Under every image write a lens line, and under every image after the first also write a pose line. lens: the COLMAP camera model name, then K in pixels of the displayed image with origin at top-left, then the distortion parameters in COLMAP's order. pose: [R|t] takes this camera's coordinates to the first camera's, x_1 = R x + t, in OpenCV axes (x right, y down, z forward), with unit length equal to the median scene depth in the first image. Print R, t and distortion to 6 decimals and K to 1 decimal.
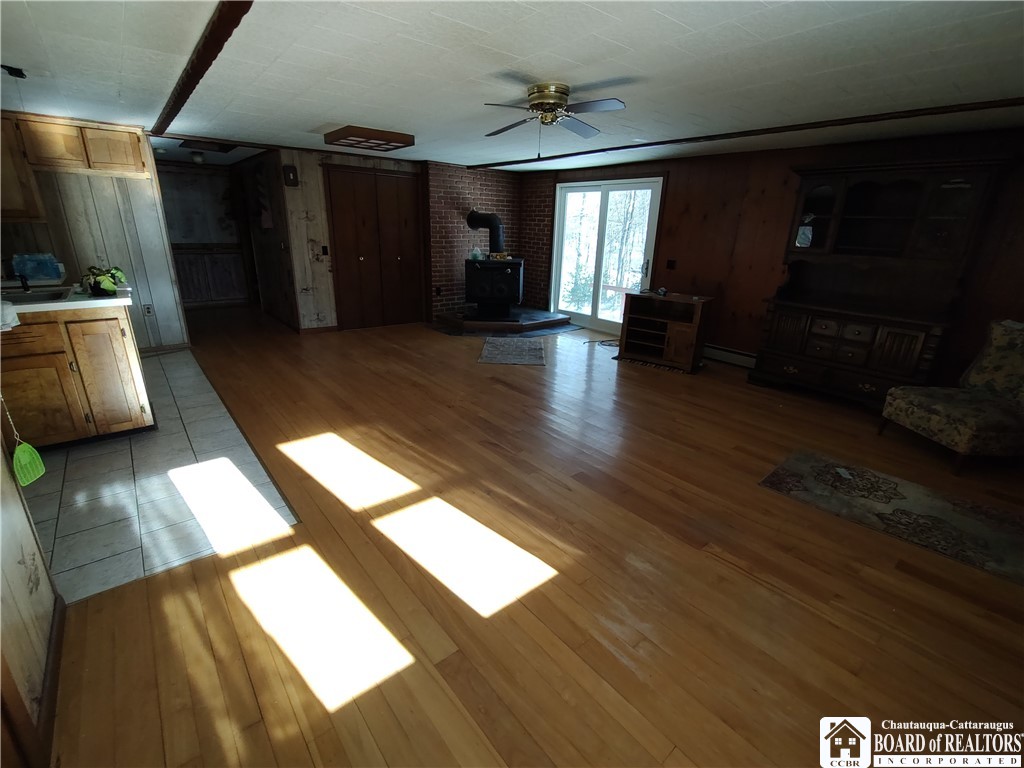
lens RADIAL K [[462.6, 0, 509.9], [0, 462.6, 386.6], [0, 0, 1]] dist [-0.003597, 0.000710]
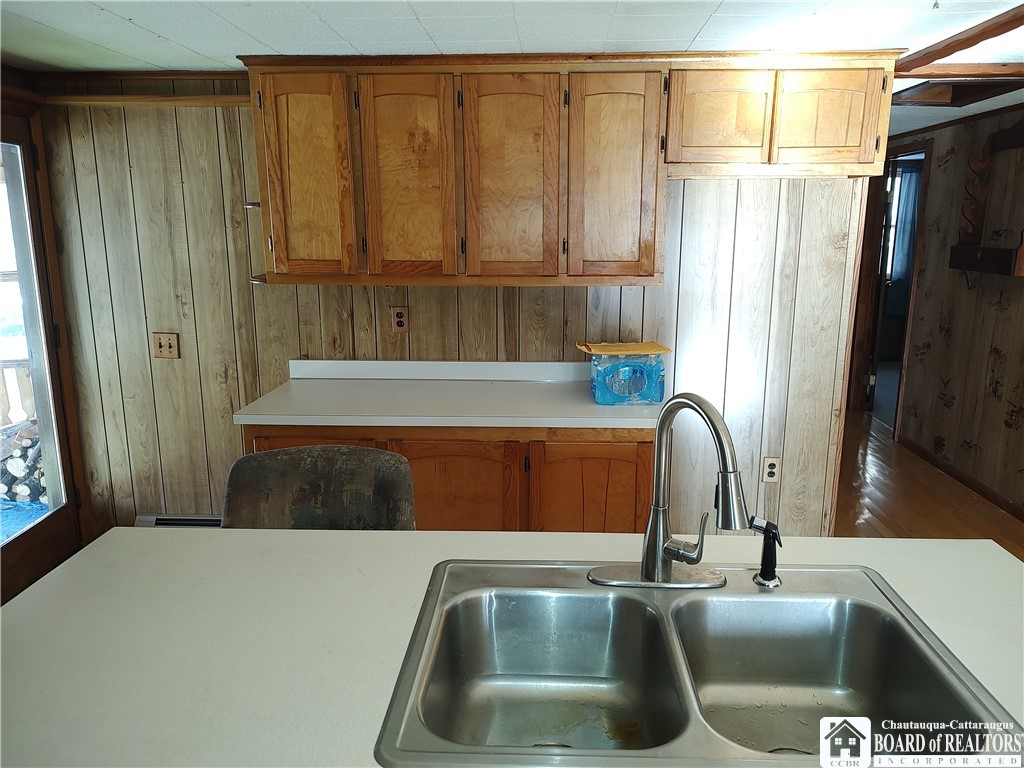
lens RADIAL K [[726.0, 0, 512.1], [0, 726.0, 380.9], [0, 0, 1]] dist [0.037258, -0.031201]
pose [[0.745233, 0.112108, -0.657312, -0.766097], [-0.197613, 0.978614, -0.057137, -0.234174], [0.636849, 0.172474, 0.751449, 0.462754]]
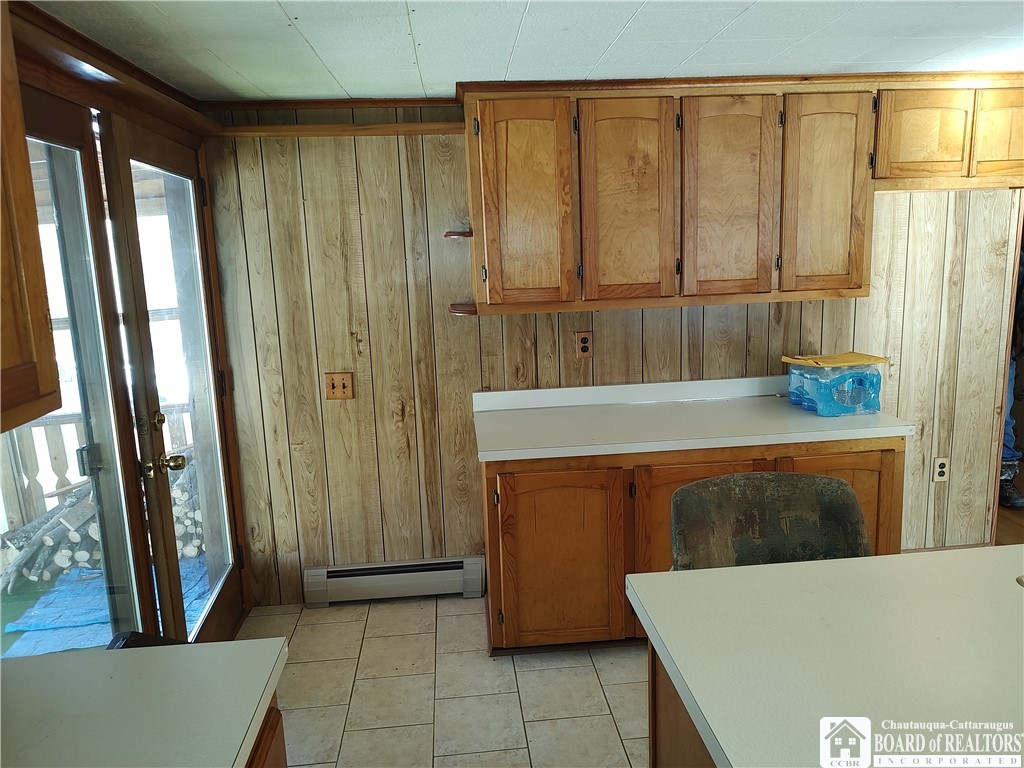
lens RADIAL K [[726.0, 0, 510.4], [0, 726.0, 379.4], [0, 0, 1]] dist [0.037258, -0.031201]
pose [[0.827435, 0.042826, -0.559926, -1.074819], [-0.125311, 0.986027, -0.109763, -0.177400], [0.547402, 0.160987, 0.821240, 0.248879]]
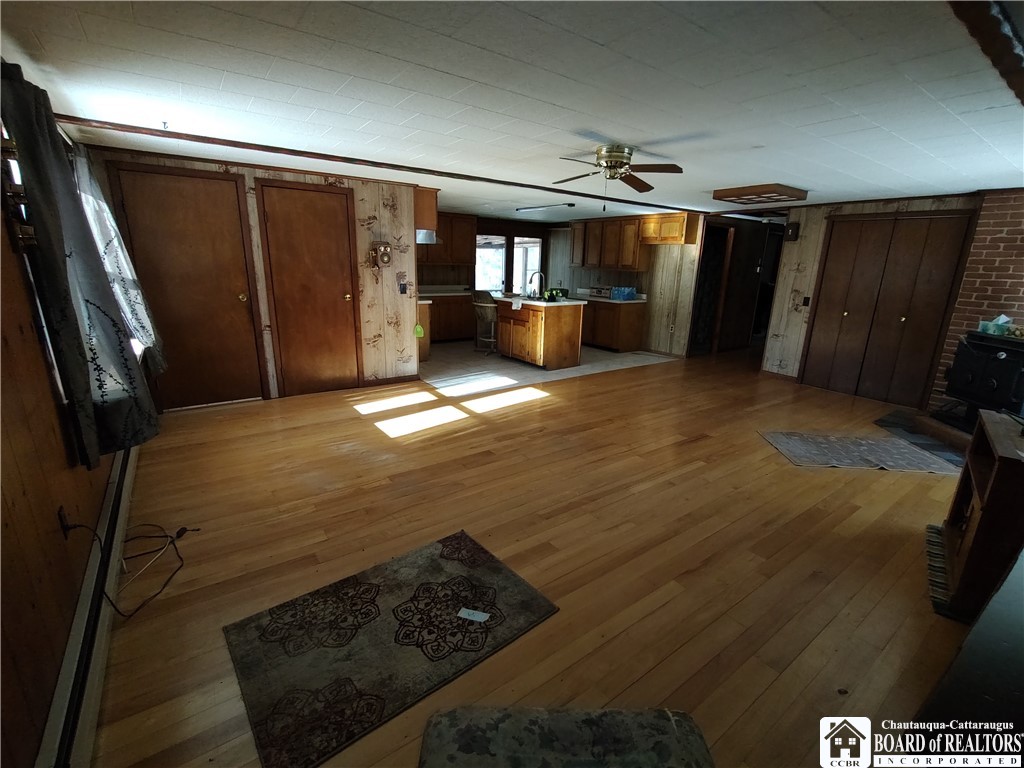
lens RADIAL K [[462.6, 0, 517.5], [0, 462.6, 386.8], [0, 0, 1]] dist [-0.003597, 0.000710]
pose [[-0.050827, 0.234412, -0.970808, 1.111600], [-0.354291, 0.904610, 0.236977, -0.252395], [0.933753, 0.355994, 0.037071, 0.787900]]
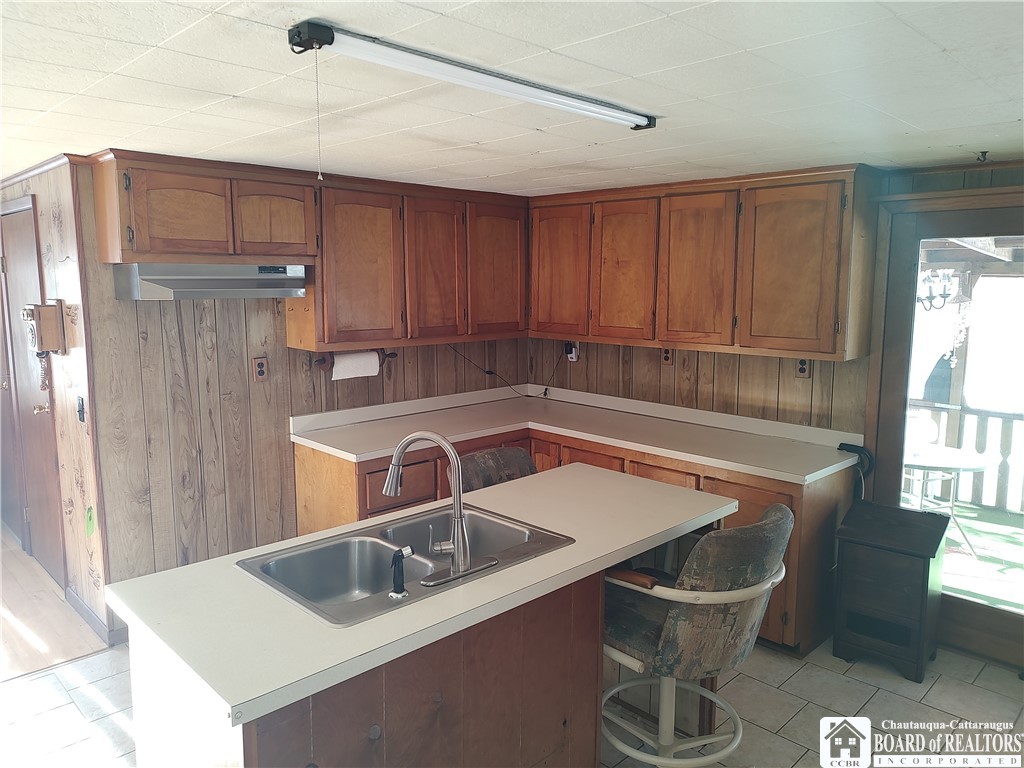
lens RADIAL K [[726.0, 0, 511.9], [0, 726.0, 385.5], [0, 0, 1]] dist [0.037258, -0.031201]
pose [[-0.995417, -0.019719, -0.093573, -0.939813], [-0.060595, 0.887058, 0.457665, -0.569318], [0.073980, 0.461237, -0.884187, 1.286392]]
